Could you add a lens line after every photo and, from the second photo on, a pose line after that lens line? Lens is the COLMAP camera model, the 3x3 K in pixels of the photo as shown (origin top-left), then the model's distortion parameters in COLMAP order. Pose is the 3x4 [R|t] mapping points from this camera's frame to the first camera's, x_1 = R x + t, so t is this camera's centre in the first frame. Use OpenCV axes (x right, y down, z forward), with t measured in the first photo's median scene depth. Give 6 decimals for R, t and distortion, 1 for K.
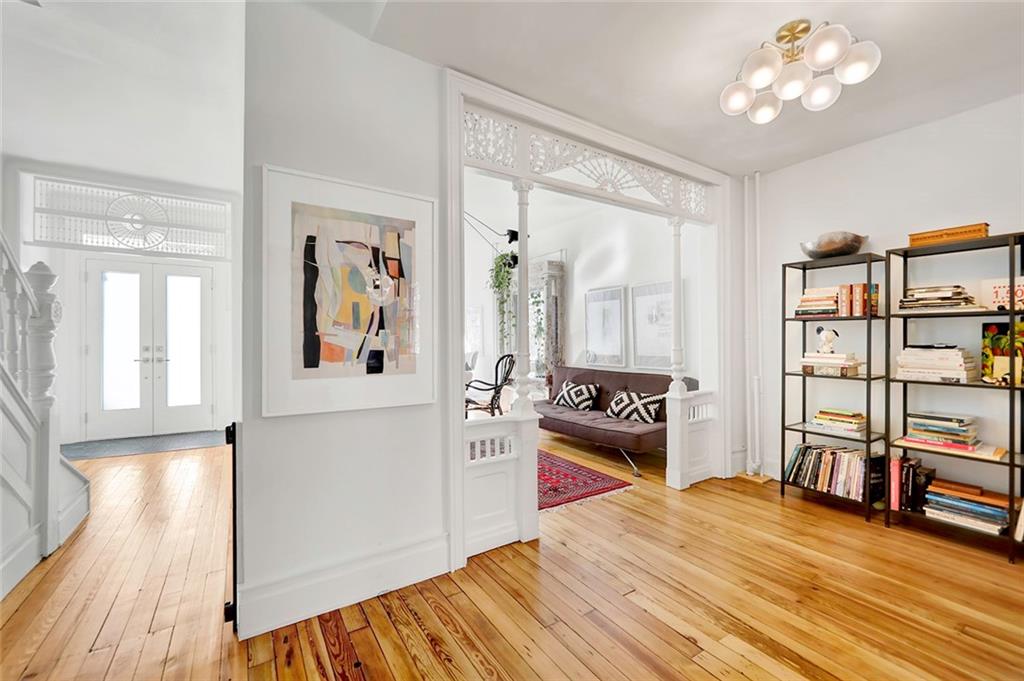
lens RADIAL K [[412.6, 0, 506.2], [0, 412.6, 340.2], [0, 0, 1]] dist [-0.003775, 0.000141]
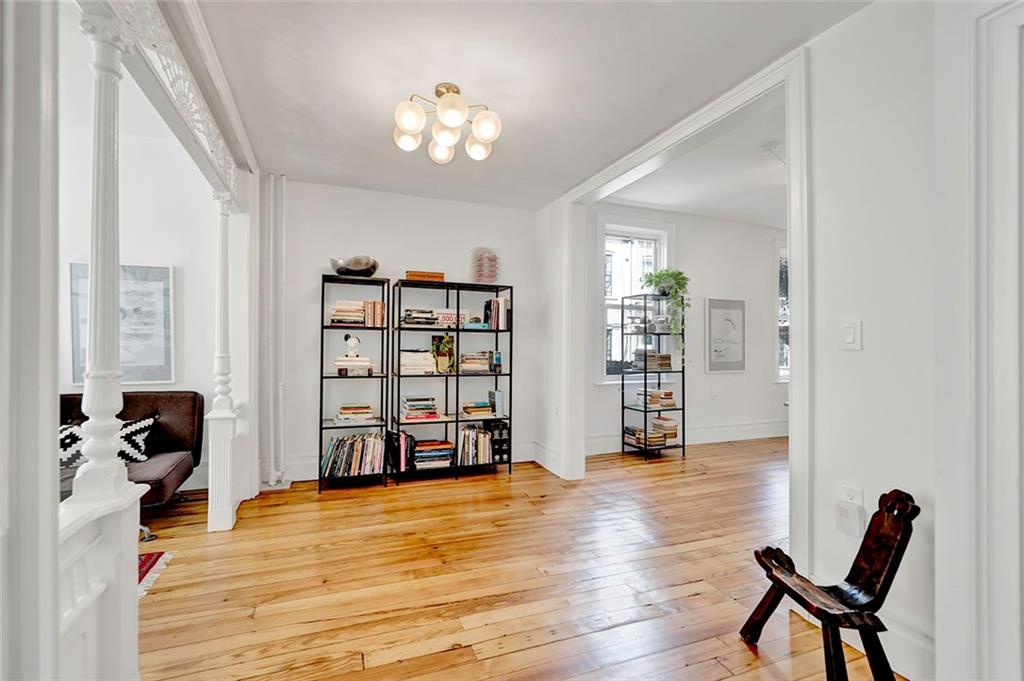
lens RADIAL K [[412.6, 0, 455.1], [0, 412.6, 345.8], [0, 0, 1]] dist [-0.003775, 0.000141]
pose [[0.257459, 0.006904, 0.966265, -0.316545], [-0.005578, 0.999968, -0.005659, 0.004978], [-0.966273, -0.003933, 0.257489, 0.461853]]
